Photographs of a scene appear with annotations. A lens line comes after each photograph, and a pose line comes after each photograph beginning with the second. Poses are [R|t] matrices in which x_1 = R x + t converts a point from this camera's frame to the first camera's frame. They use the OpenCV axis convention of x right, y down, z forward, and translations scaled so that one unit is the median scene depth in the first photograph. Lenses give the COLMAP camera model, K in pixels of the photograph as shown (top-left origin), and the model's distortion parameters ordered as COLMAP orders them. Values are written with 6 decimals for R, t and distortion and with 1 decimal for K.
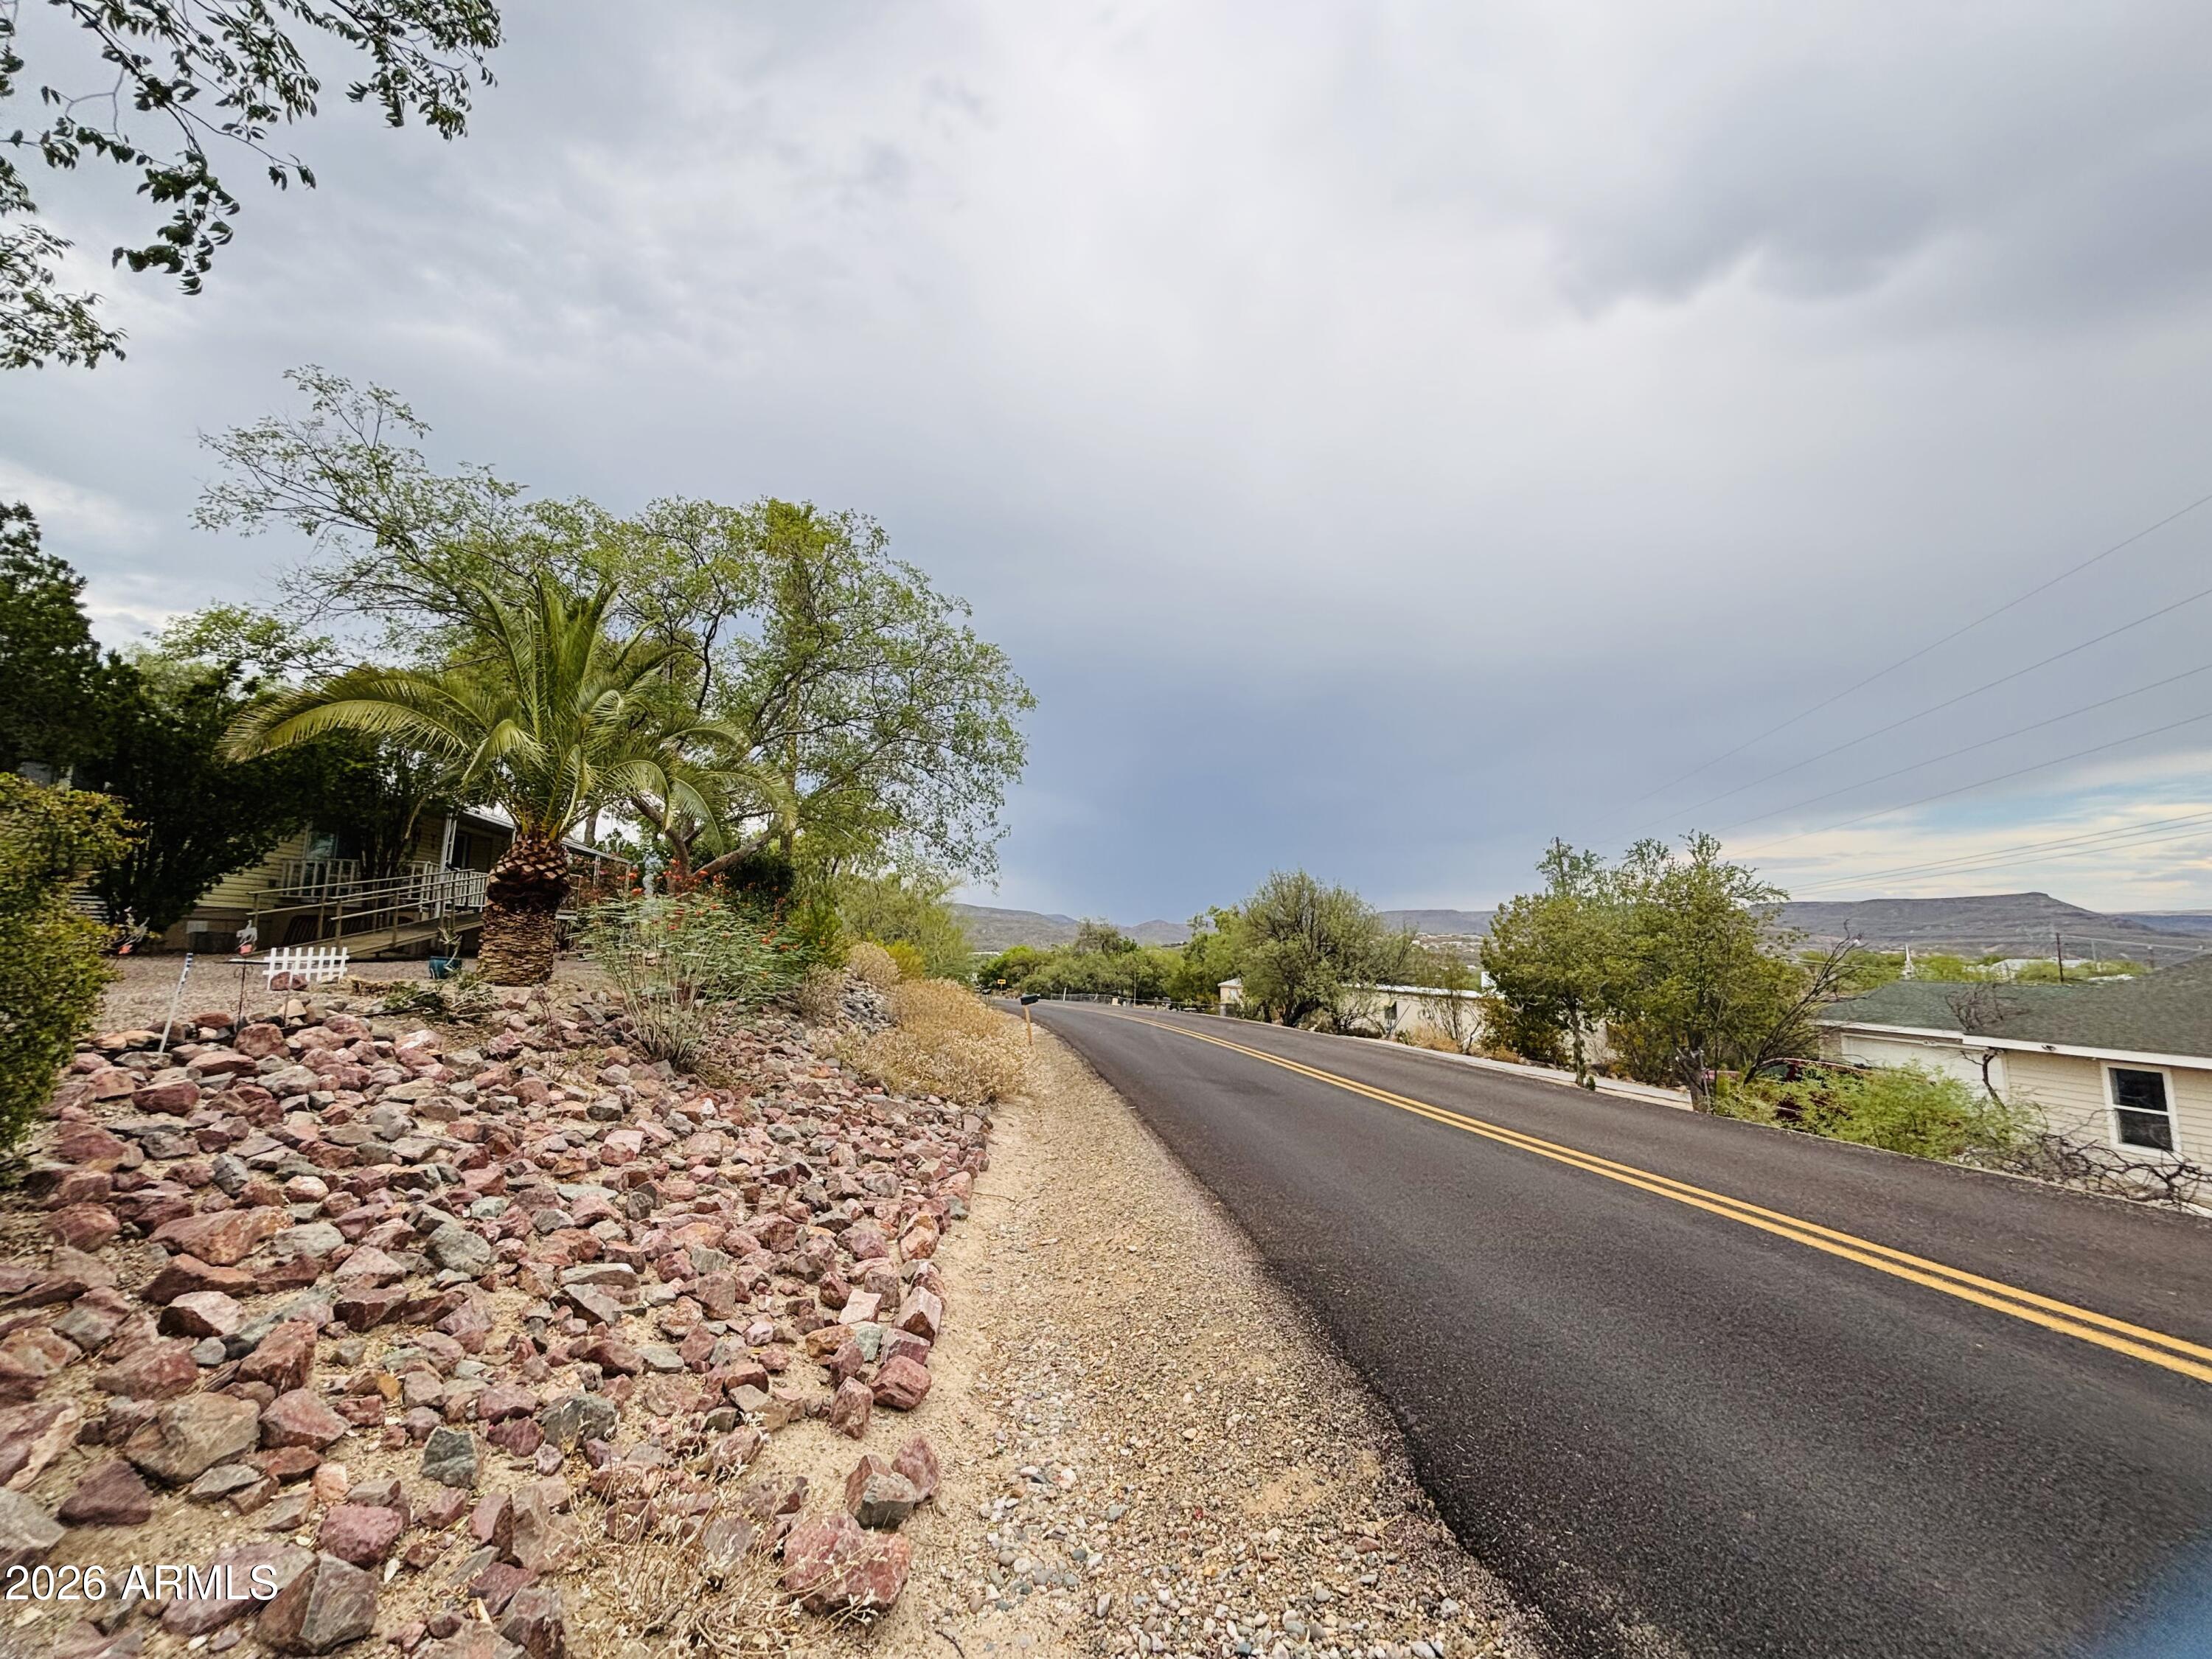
lens RADIAL K [[879.1, 0, 1094.5], [0, 879.1, 818.8], [0, 0, 1]] dist [0.000179, -0.000350]
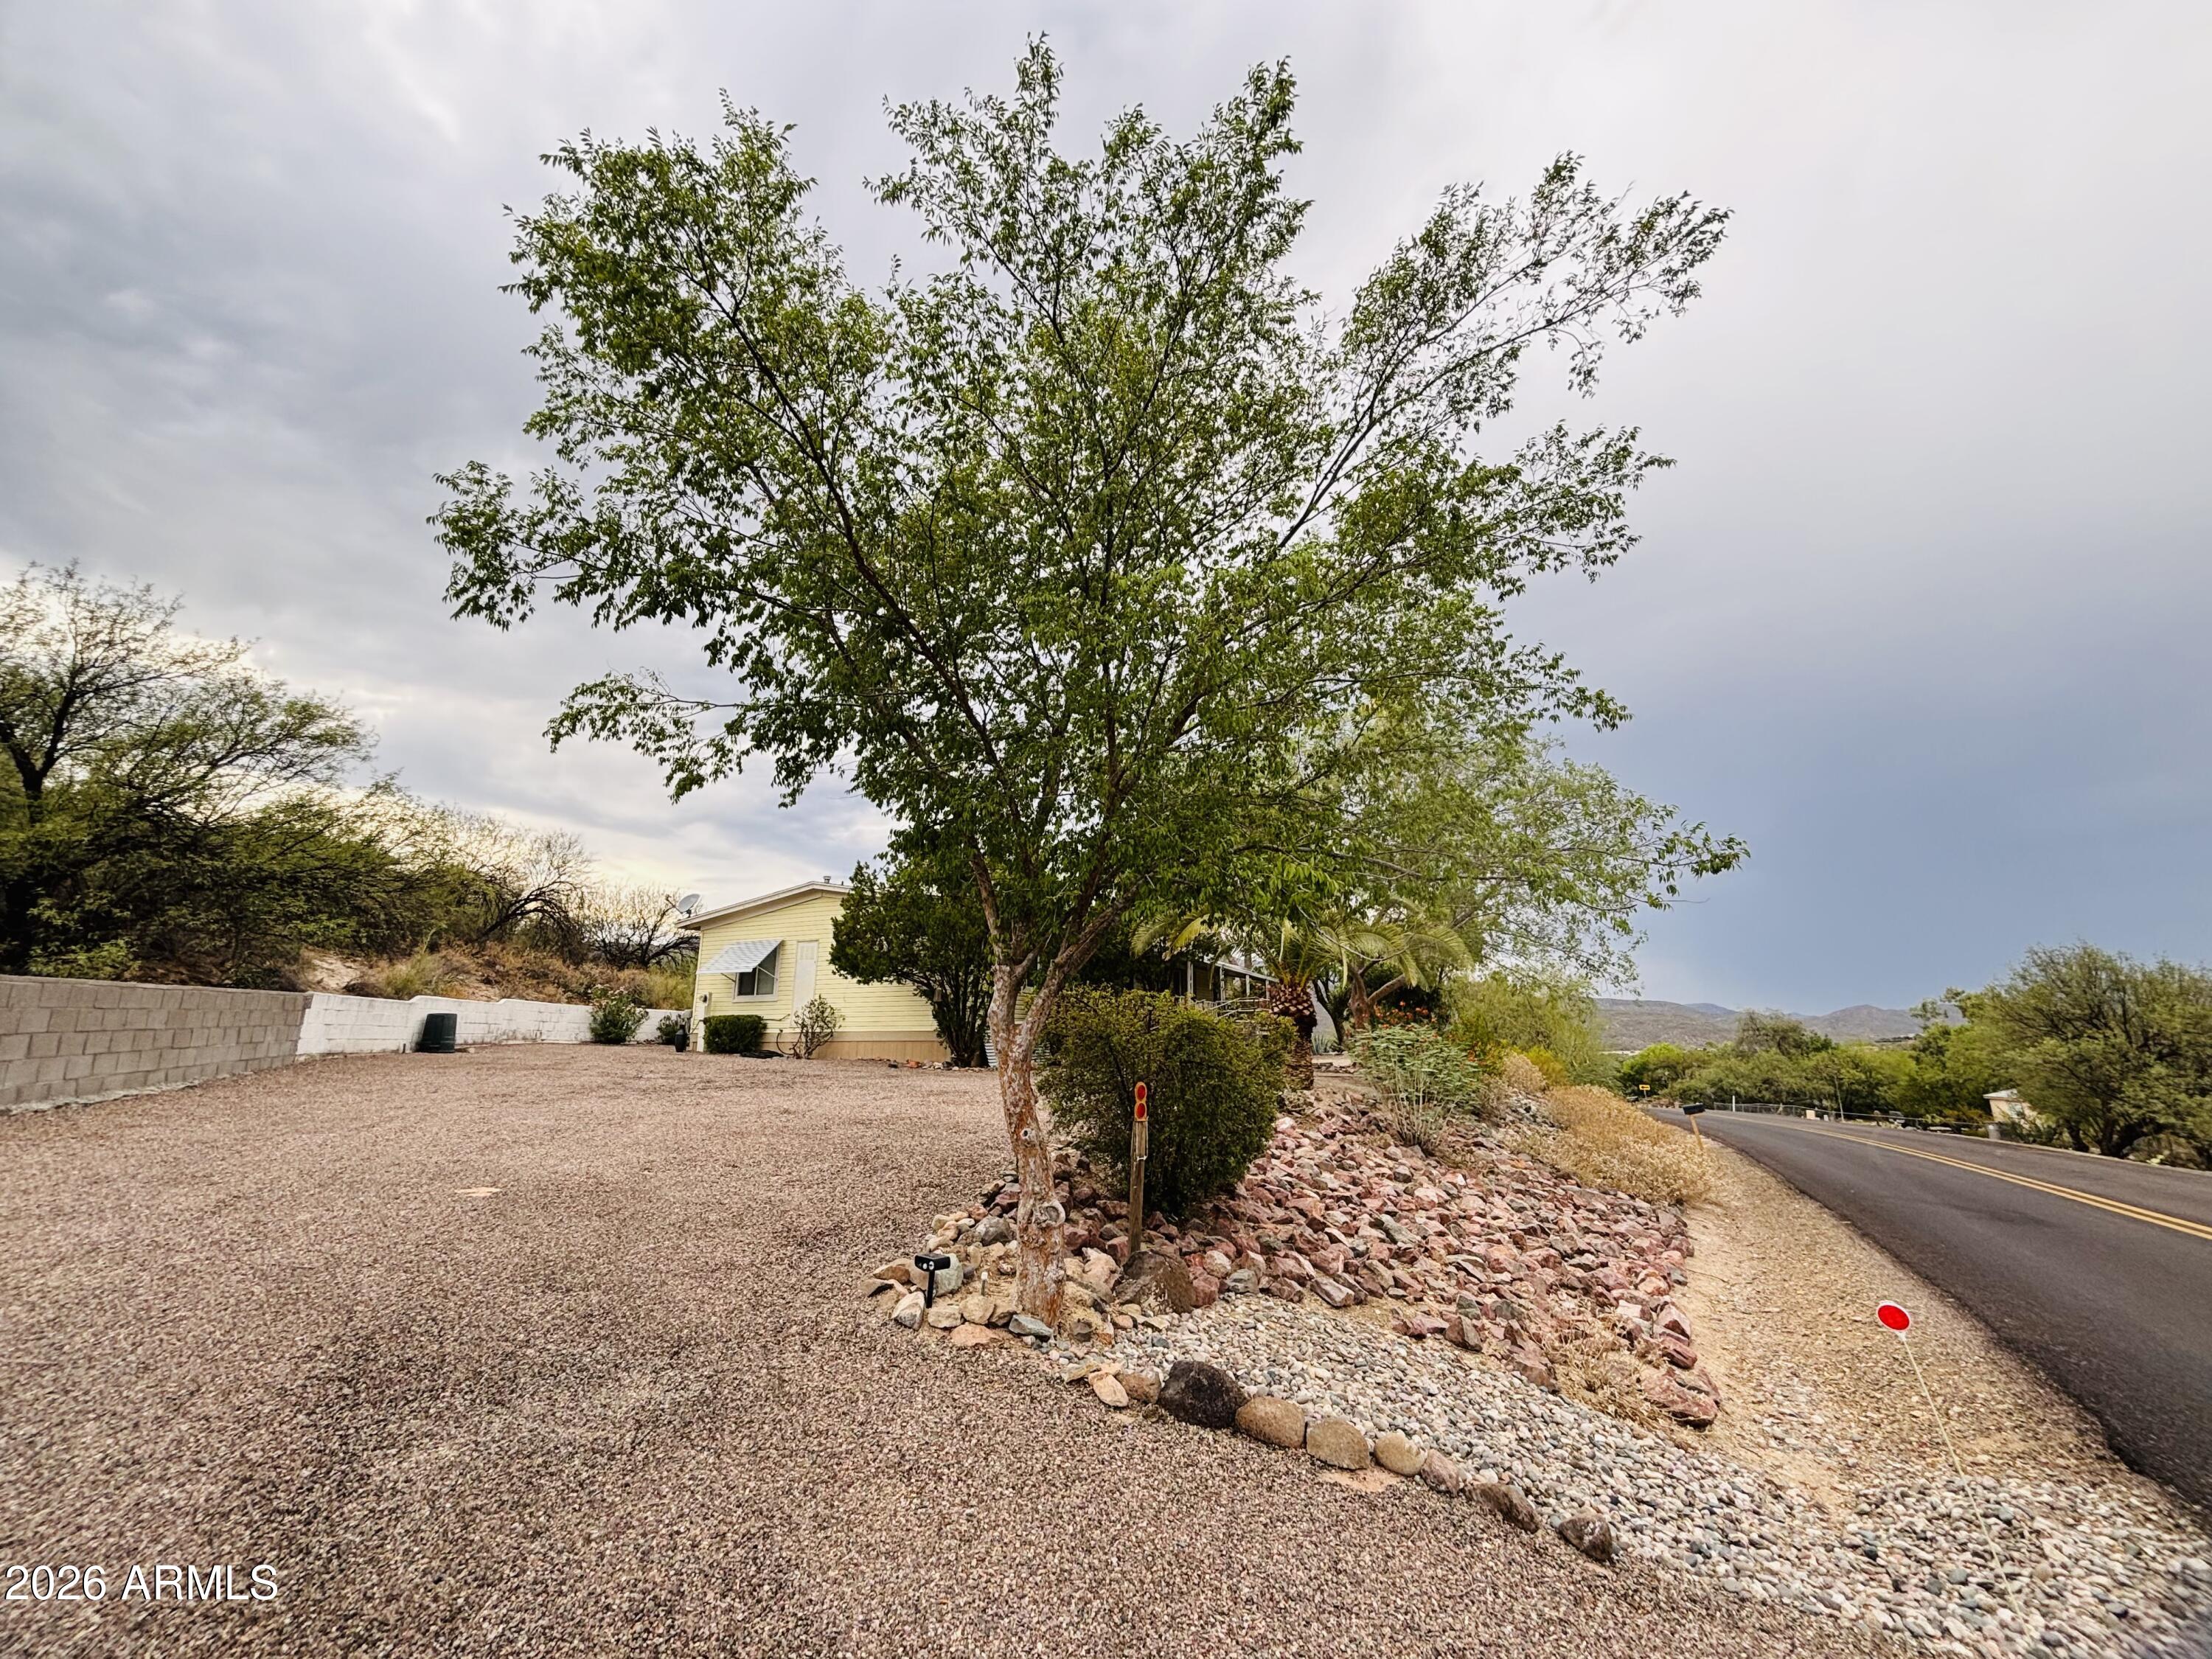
lens RADIAL K [[888.8, 0, 1104.4], [0, 888.8, 824.8], [0, 0, 1]] dist [-0.000431, 0.000538]
pose [[0.810241, -0.151610, -0.566148, -0.000512], [0.094572, 0.987125, -0.128997, -0.112669], [0.578416, 0.050977, 0.814147, -0.553486]]
